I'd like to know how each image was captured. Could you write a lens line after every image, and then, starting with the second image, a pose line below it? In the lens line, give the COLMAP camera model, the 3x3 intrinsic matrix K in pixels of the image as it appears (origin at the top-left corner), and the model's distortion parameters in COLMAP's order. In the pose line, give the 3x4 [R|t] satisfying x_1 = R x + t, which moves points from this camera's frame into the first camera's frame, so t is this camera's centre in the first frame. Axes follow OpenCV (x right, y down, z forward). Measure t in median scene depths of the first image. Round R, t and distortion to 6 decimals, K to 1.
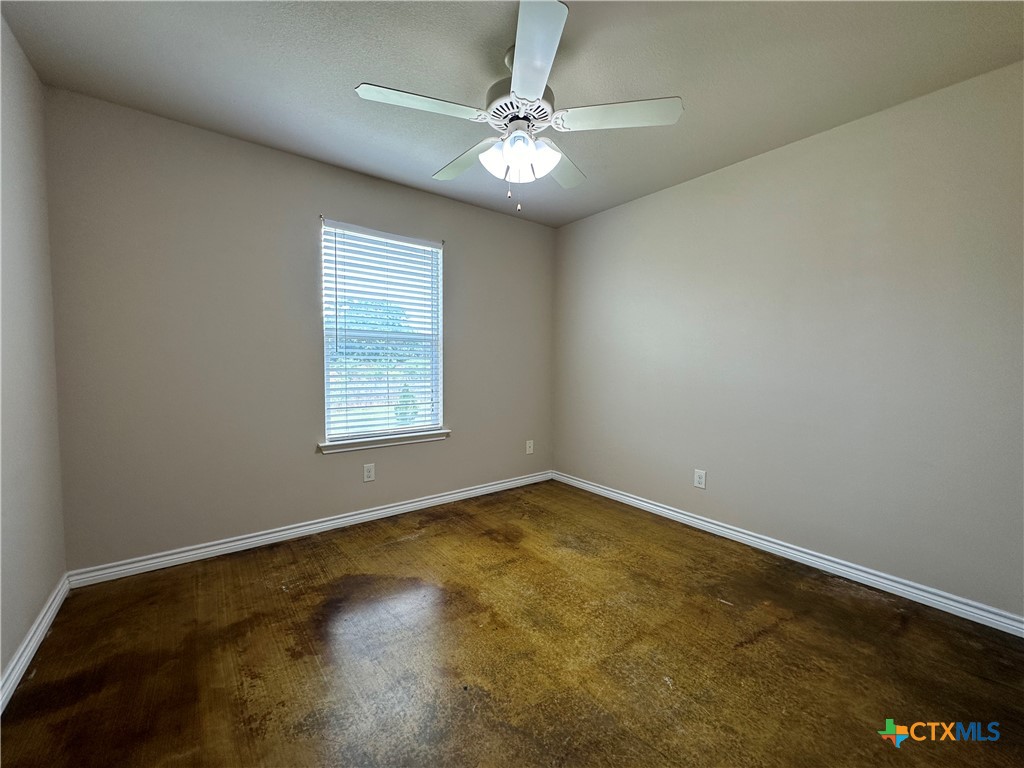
lens RADIAL K [[408.8, 0, 512.5], [0, 408.8, 383.2], [0, 0, 1]] dist [0.000180, -0.000006]
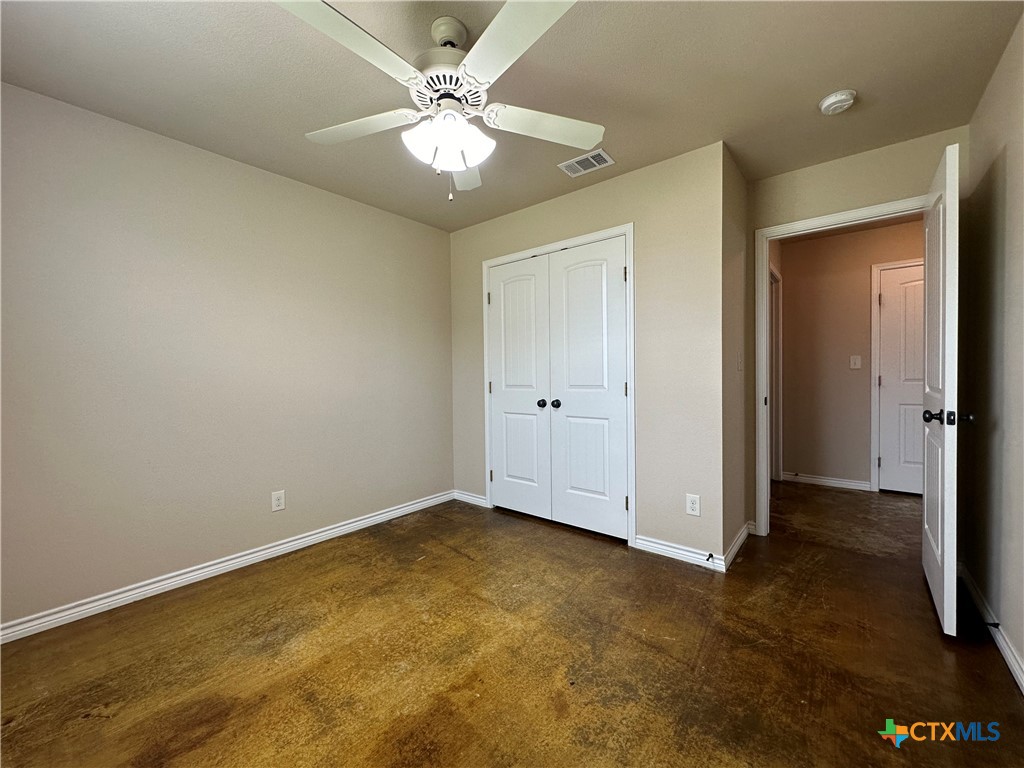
lens RADIAL K [[408.8, 0, 512.5], [0, 408.8, 383.2], [0, 0, 1]] dist [0.000180, -0.000006]
pose [[-0.215972, -0.027160, 0.976022, -0.744307], [0.062556, 0.997174, 0.041590, -0.046712], [-0.974393, 0.070038, -0.213663, 0.911192]]
